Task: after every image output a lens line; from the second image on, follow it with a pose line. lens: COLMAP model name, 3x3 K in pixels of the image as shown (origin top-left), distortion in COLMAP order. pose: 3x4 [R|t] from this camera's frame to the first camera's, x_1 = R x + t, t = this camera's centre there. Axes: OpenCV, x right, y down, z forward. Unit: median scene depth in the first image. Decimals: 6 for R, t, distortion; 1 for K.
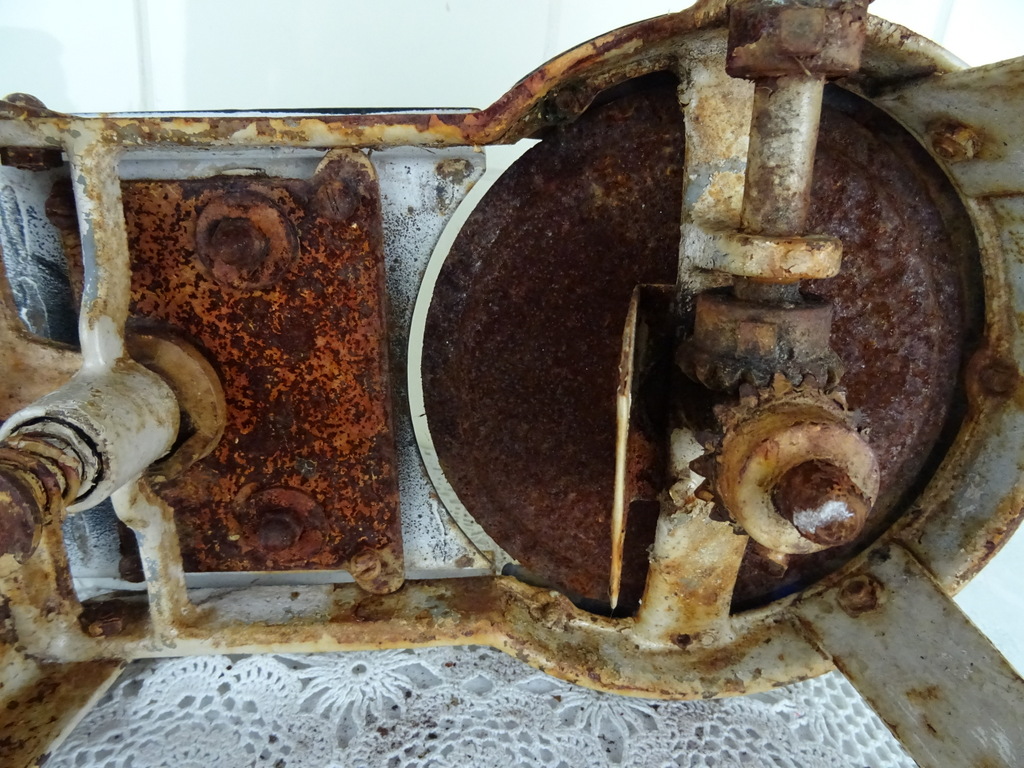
lens RADIAL K [[734.8, 0, 510.9], [0, 734.8, 379.9], [0, 0, 1]] dist [0.000382, -0.015615]
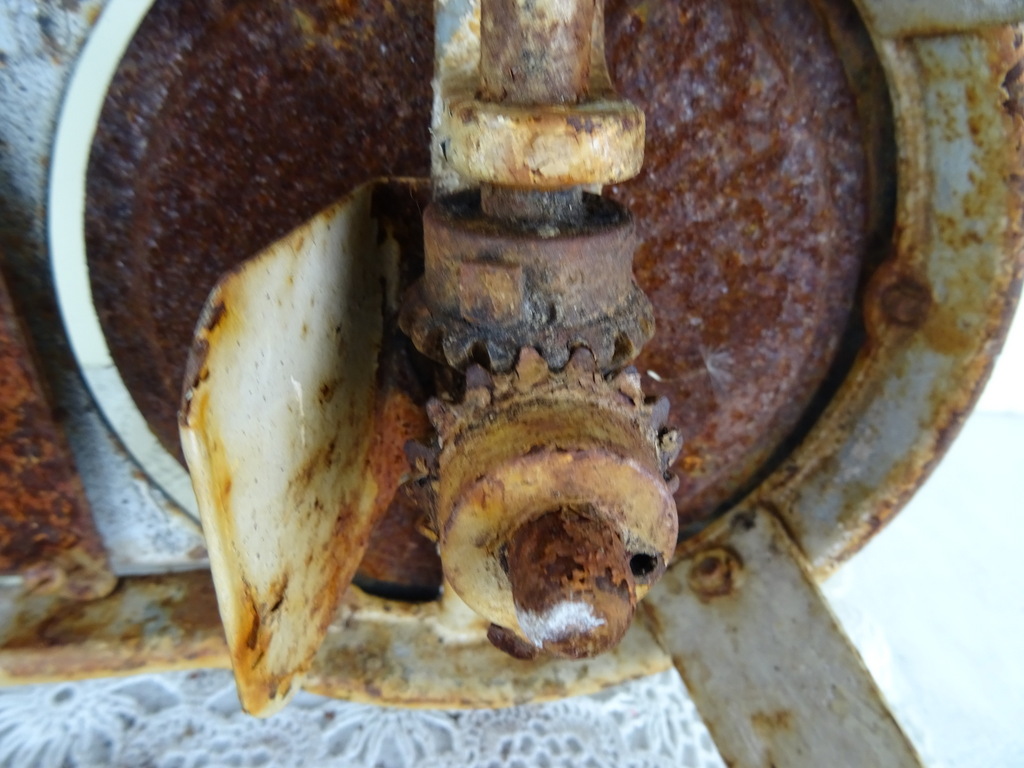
lens RADIAL K [[734.8, 0, 507.4], [0, 734.8, 382.5], [0, 0, 1]] dist [0.000382, -0.015615]
pose [[0.997746, -0.022450, 0.063229, 0.228310], [0.010046, 0.981725, 0.190042, -0.070458], [-0.066340, -0.188979, 0.979738, 0.303966]]
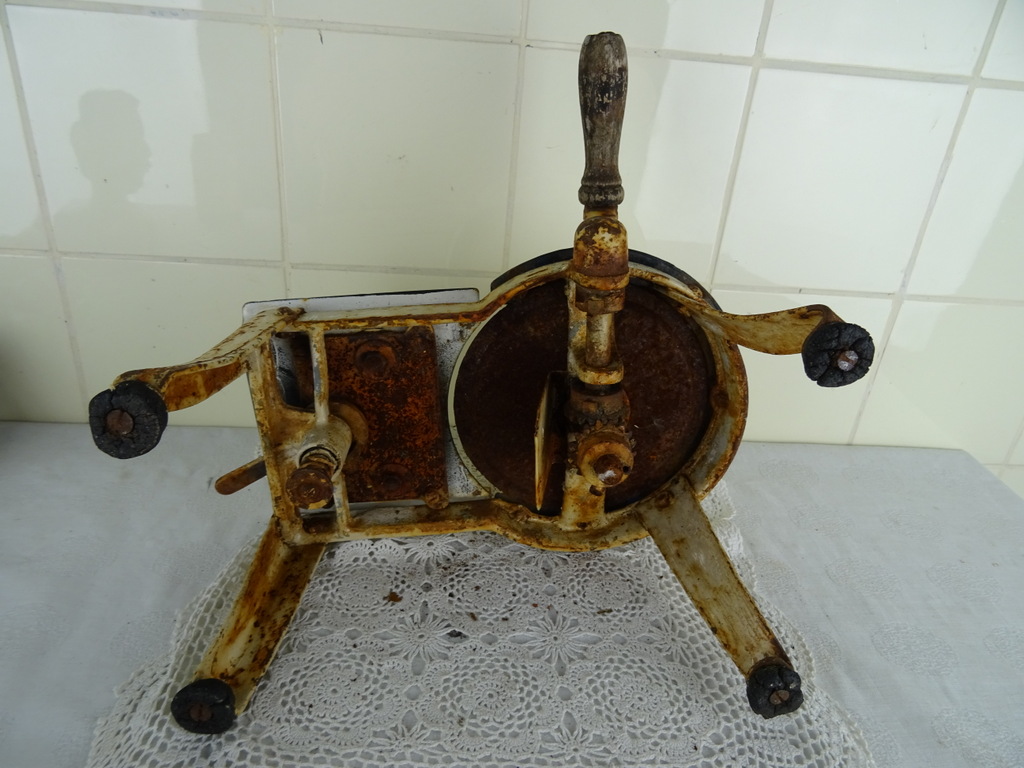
lens RADIAL K [[734.8, 0, 510.4], [0, 734.8, 379.2], [0, 0, 1]] dist [0.000382, -0.015615]
pose [[0.999051, -0.037659, 0.021898, -0.000907], [0.035105, 0.993620, 0.107180, -0.329495], [-0.025795, -0.106310, 0.993998, -1.170871]]
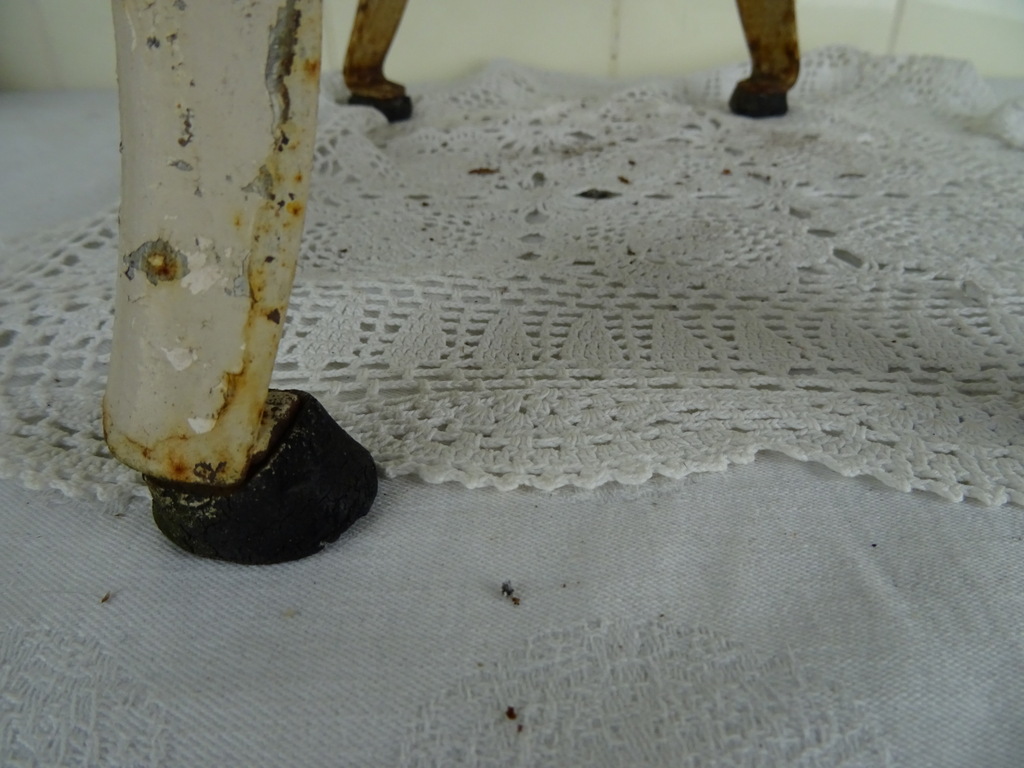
lens RADIAL K [[734.8, 0, 507.7], [0, 734.8, 387.9], [0, 0, 1]] dist [0.000382, -0.015615]
pose [[0.992644, -0.087946, -0.083211, -0.201977], [0.100713, 0.981247, 0.164350, 0.665864], [0.067197, -0.171521, 0.982886, -0.421052]]
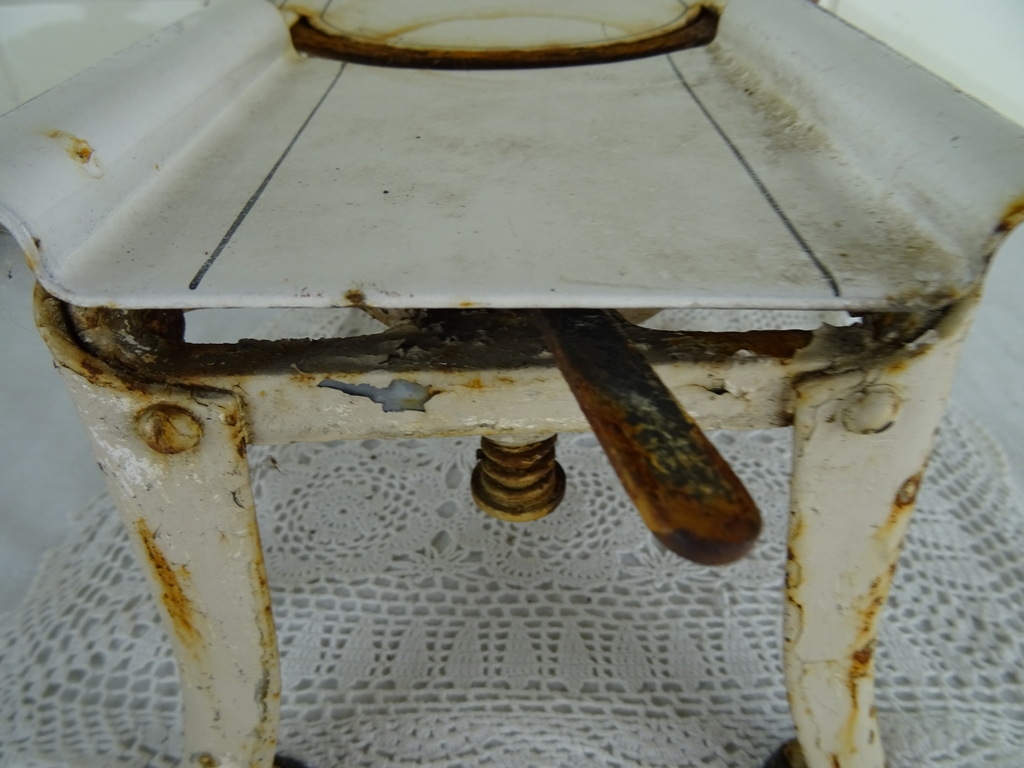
lens RADIAL K [[734.8, 0, 509.9], [0, 734.8, 387.9], [0, 0, 1]] dist [0.000382, -0.015615]
pose [[0.992119, -0.086234, -0.090907, 0.028636], [0.108948, 0.952047, 0.285898, 0.039589], [0.061893, -0.293549, 0.953938, -0.662134]]
